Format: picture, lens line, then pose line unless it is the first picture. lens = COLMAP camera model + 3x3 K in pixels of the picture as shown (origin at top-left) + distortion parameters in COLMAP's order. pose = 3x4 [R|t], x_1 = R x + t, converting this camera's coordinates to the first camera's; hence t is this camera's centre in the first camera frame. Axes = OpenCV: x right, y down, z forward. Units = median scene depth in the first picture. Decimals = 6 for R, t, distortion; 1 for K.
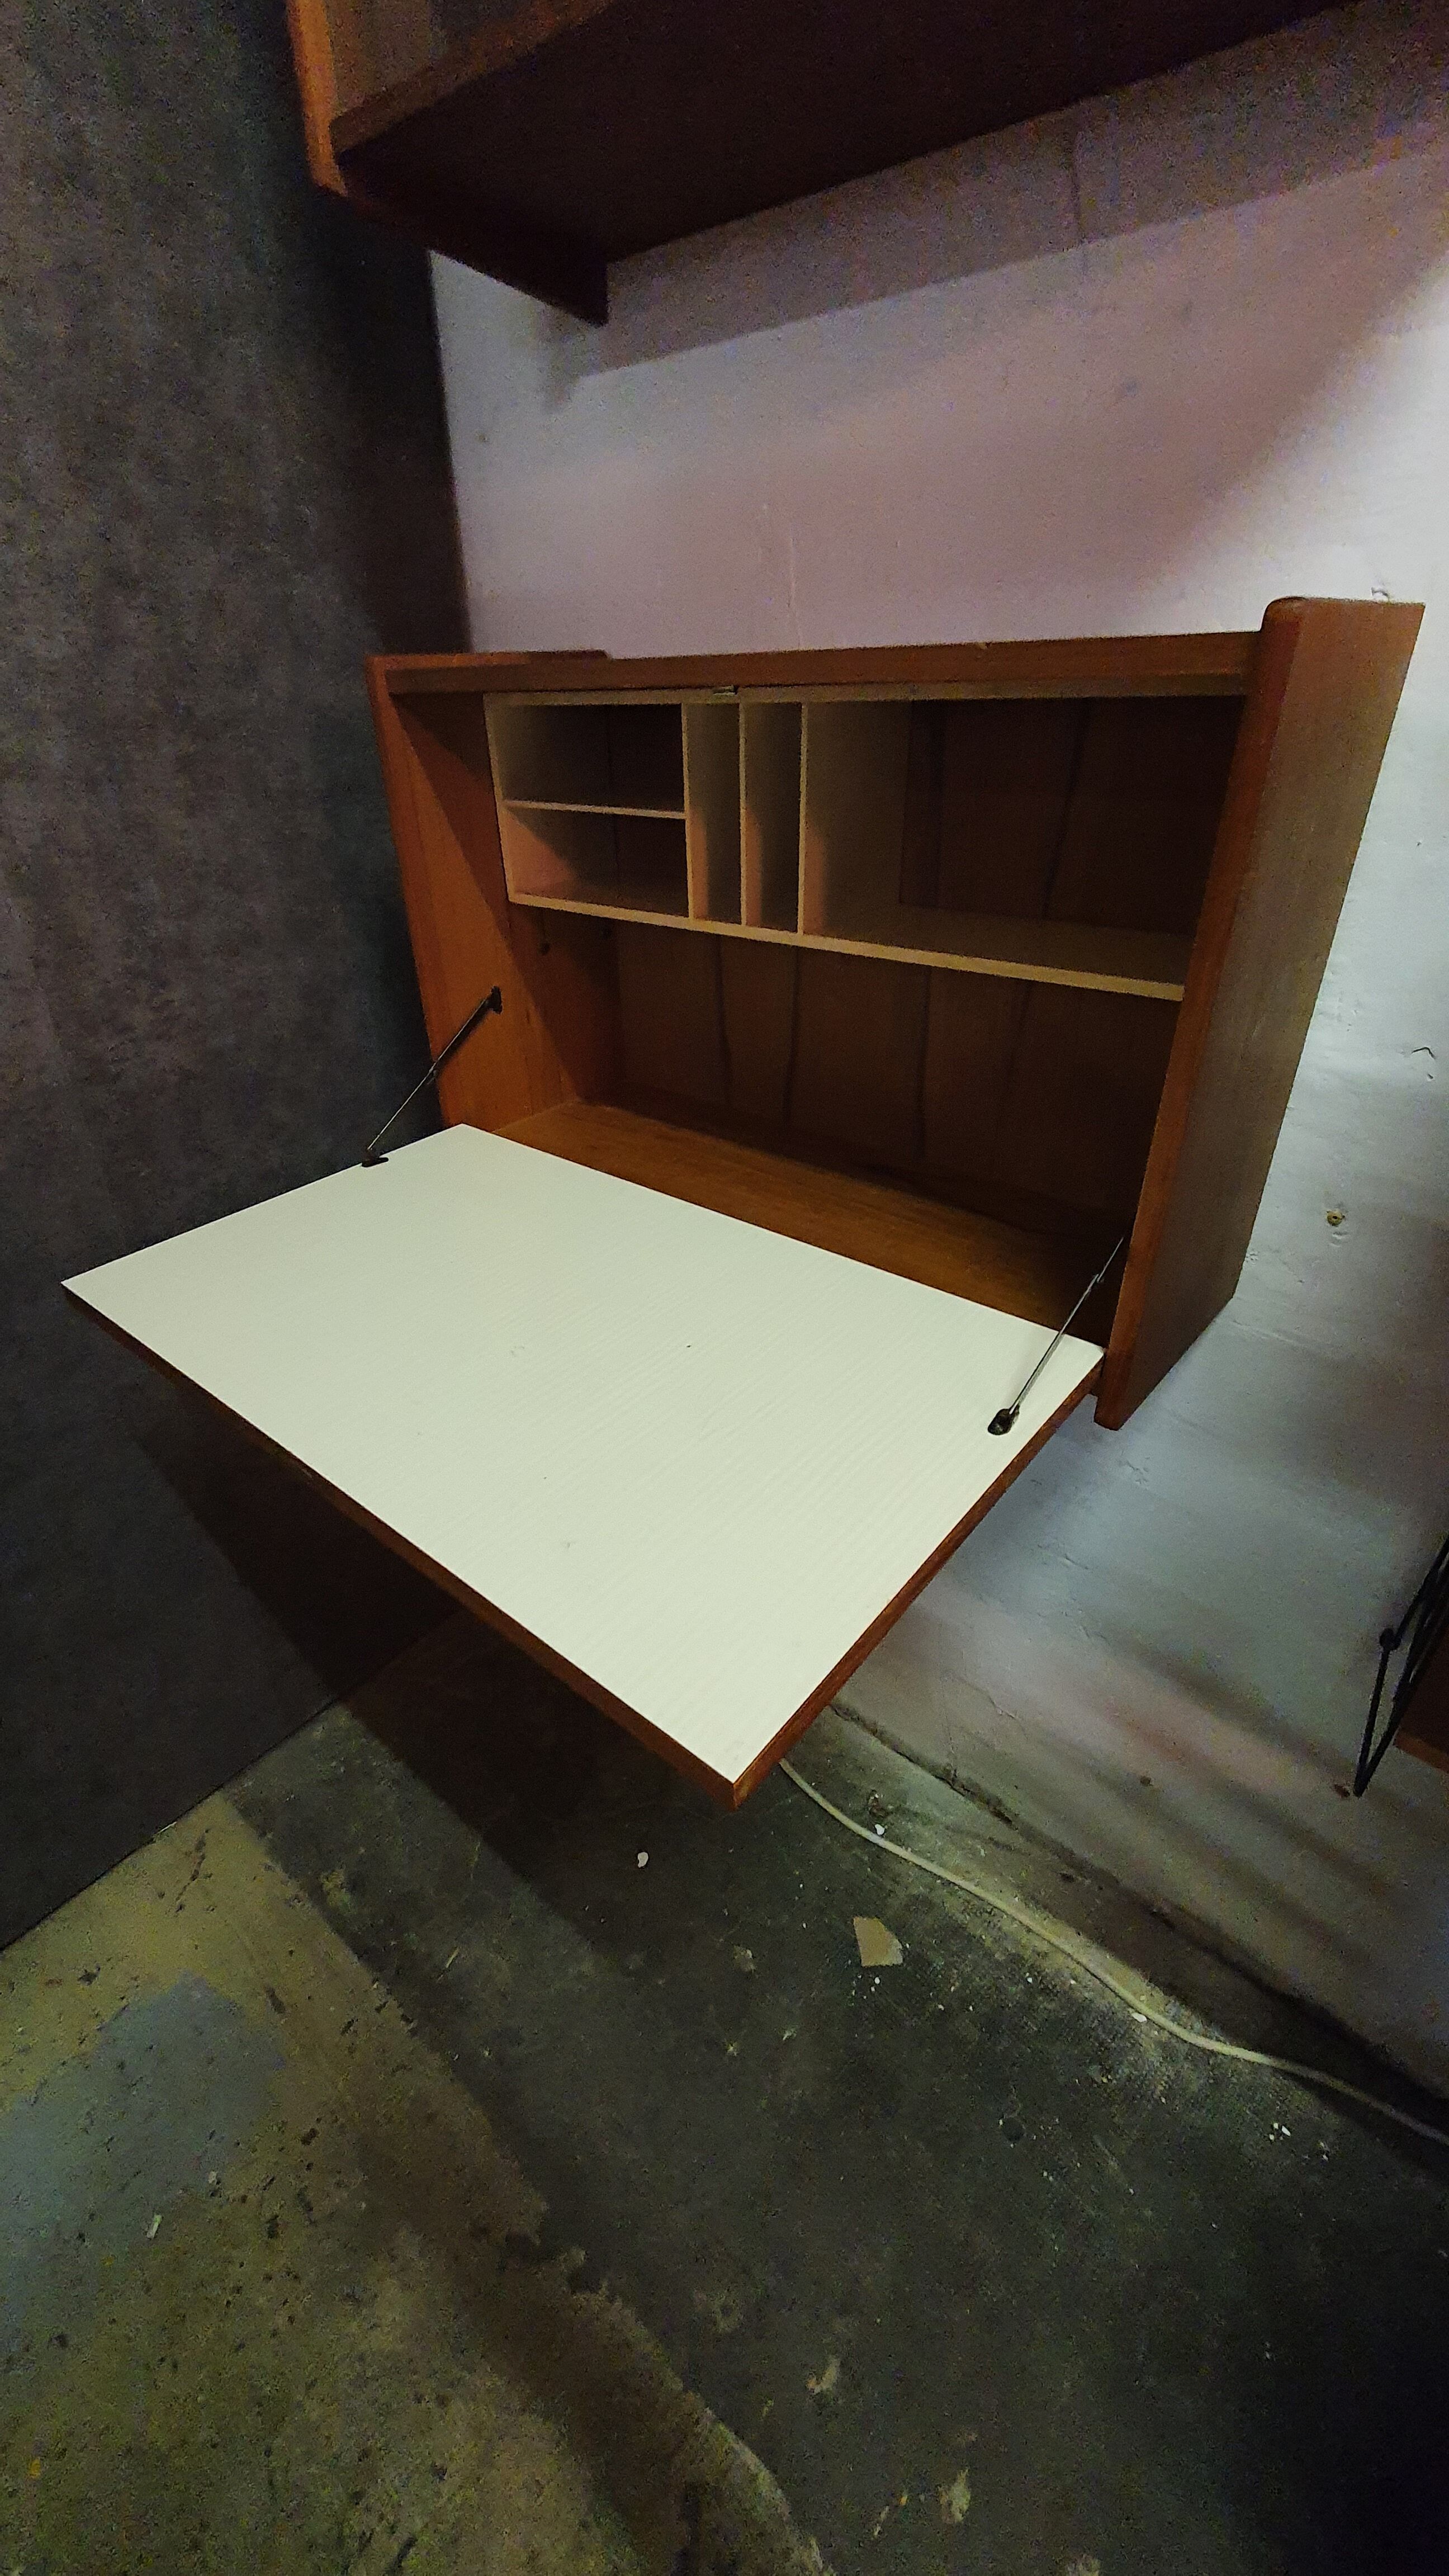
lens RADIAL K [[1012.6, 0, 719.0], [0, 1012.6, 1299.8], [0, 0, 1]] dist [0.007162, 0.000531]
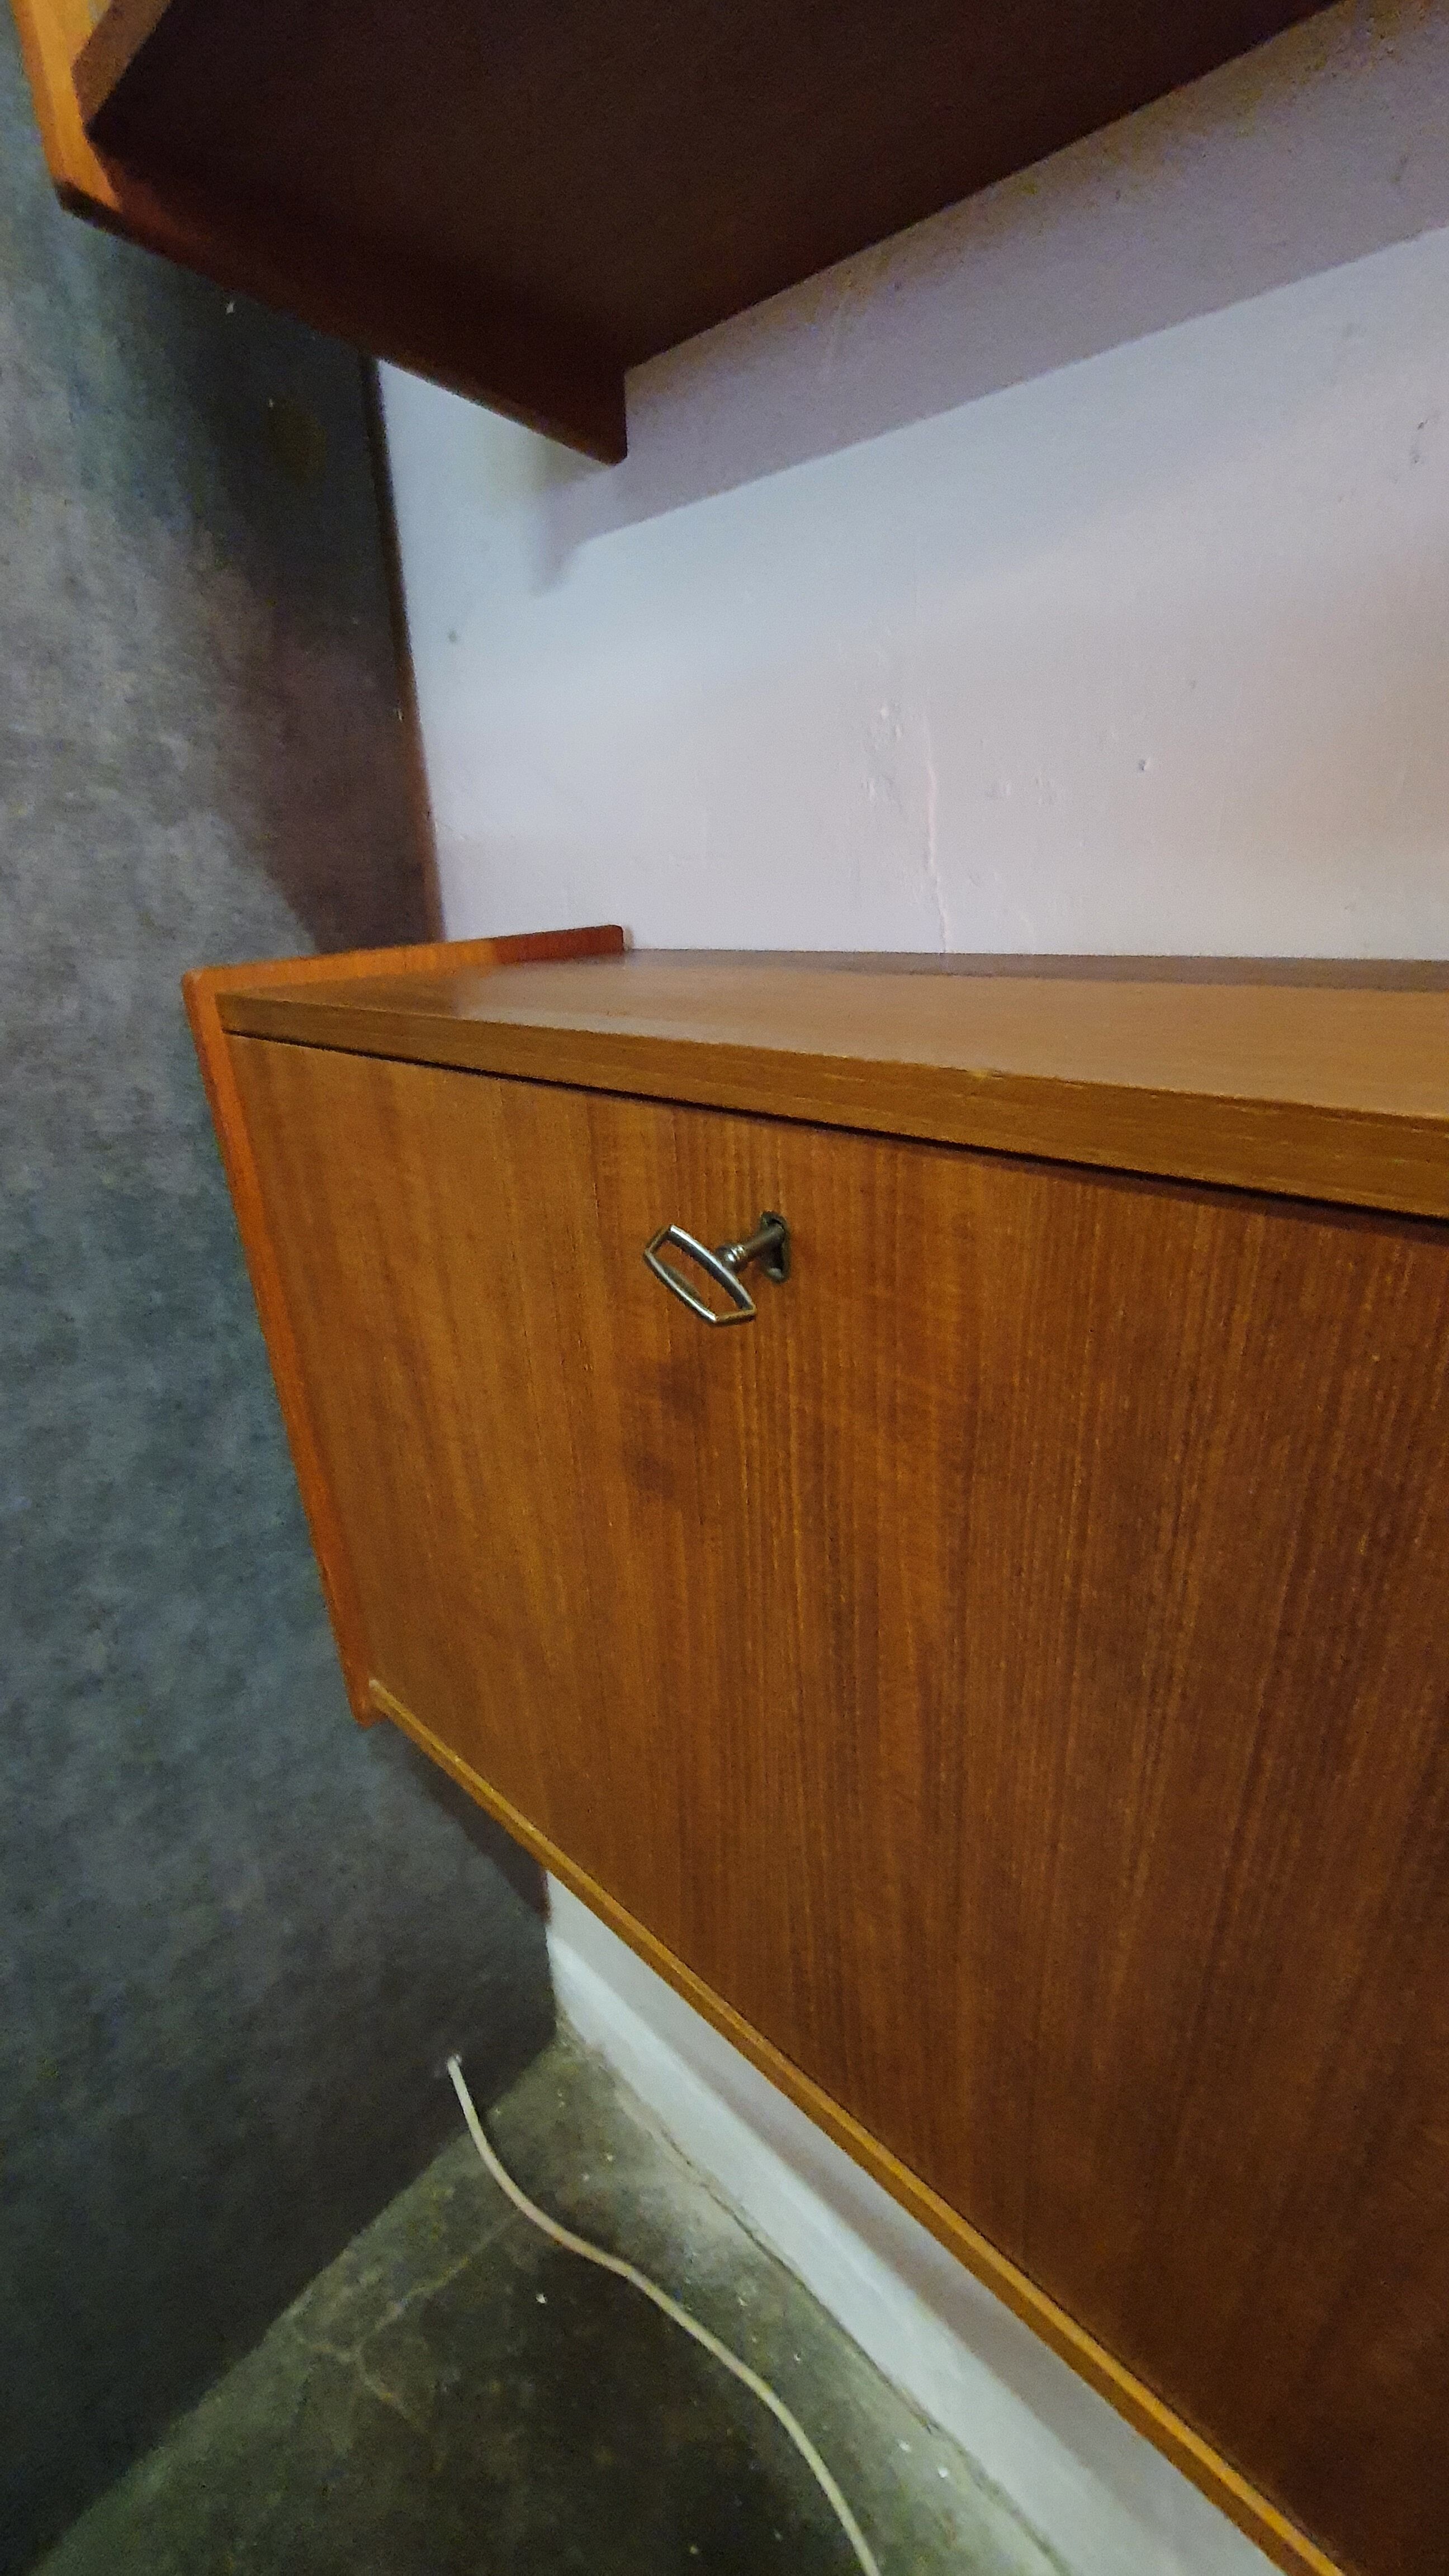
lens RADIAL K [[1012.6, 0, 712.7], [0, 1012.6, 1300.0], [0, 0, 1]] dist [0.007162, 0.000531]
pose [[0.998407, 0.003009, -0.056333, -0.019466], [-0.010958, 0.989902, -0.141333, -0.351659], [0.055339, 0.141725, 0.988358, 0.452183]]
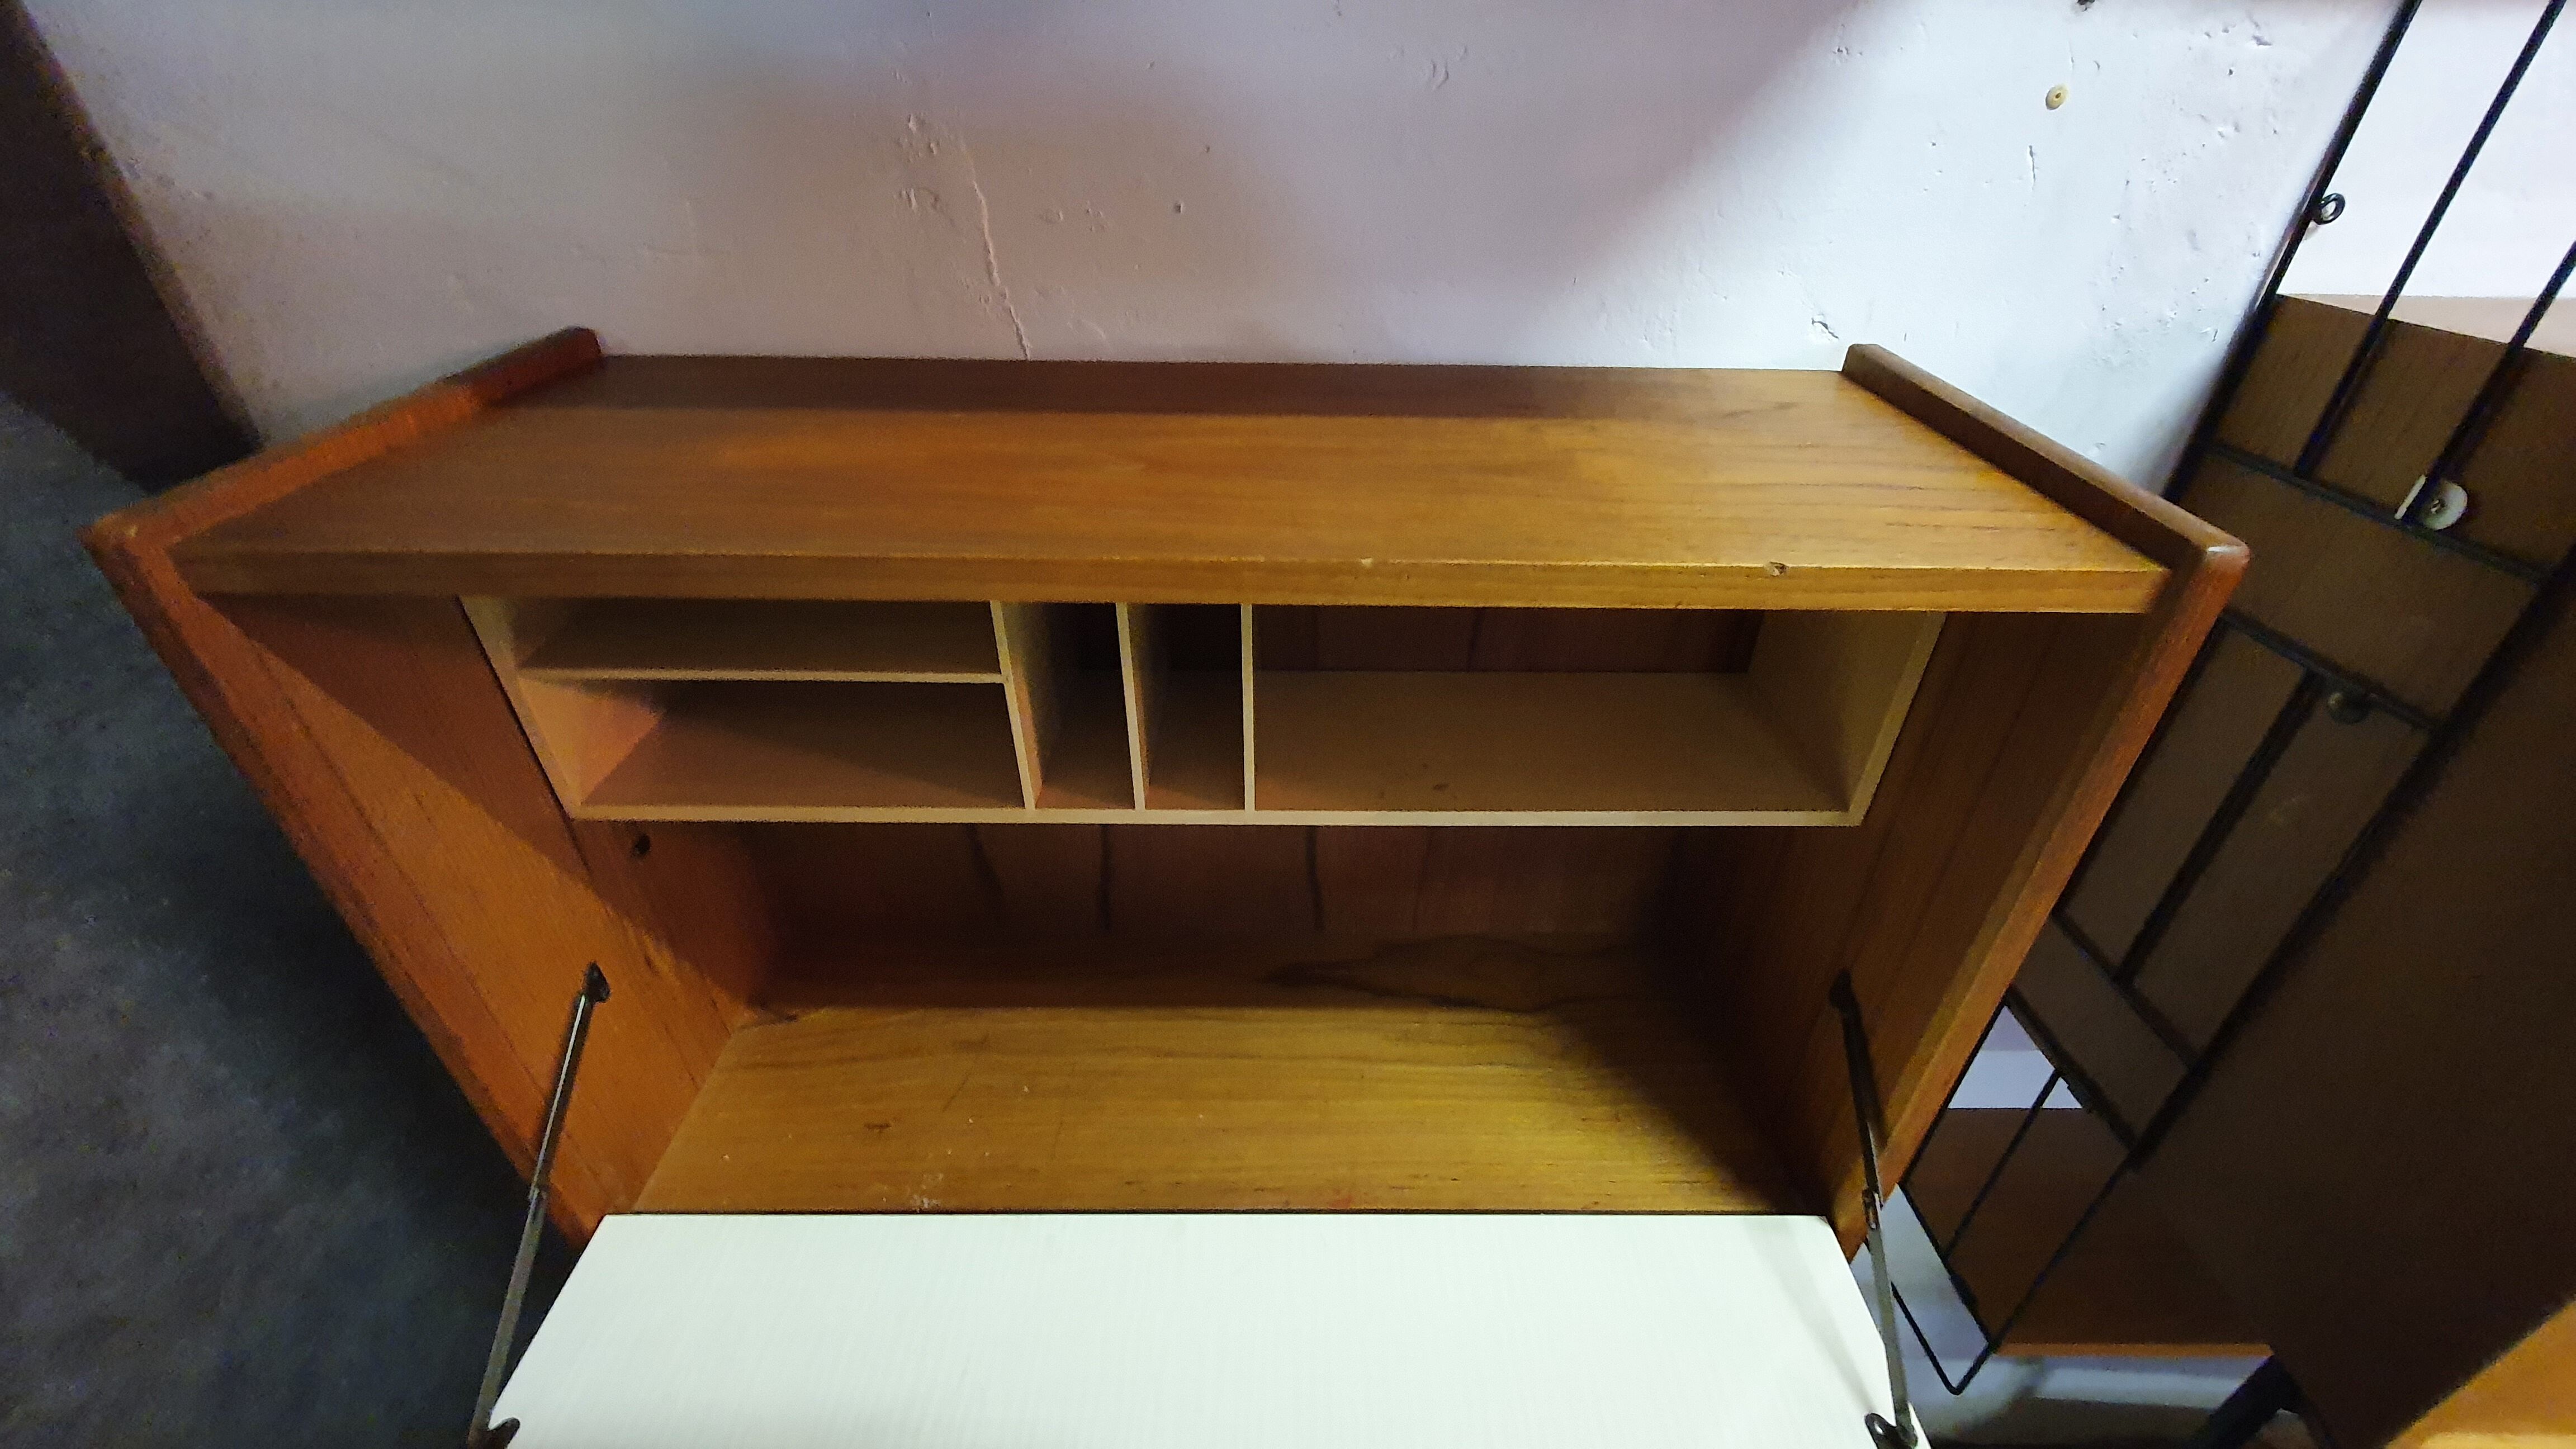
lens RADIAL K [[1012.6, 0, 1291.2], [0, 1012.6, 723.4], [0, 0, 1]] dist [0.007162, 0.000531]
pose [[0.765421, -0.327074, 0.554214, -0.221474], [0.308689, 0.942270, 0.129761, -0.442296], [-0.564661, 0.071758, 0.822197, 0.395647]]
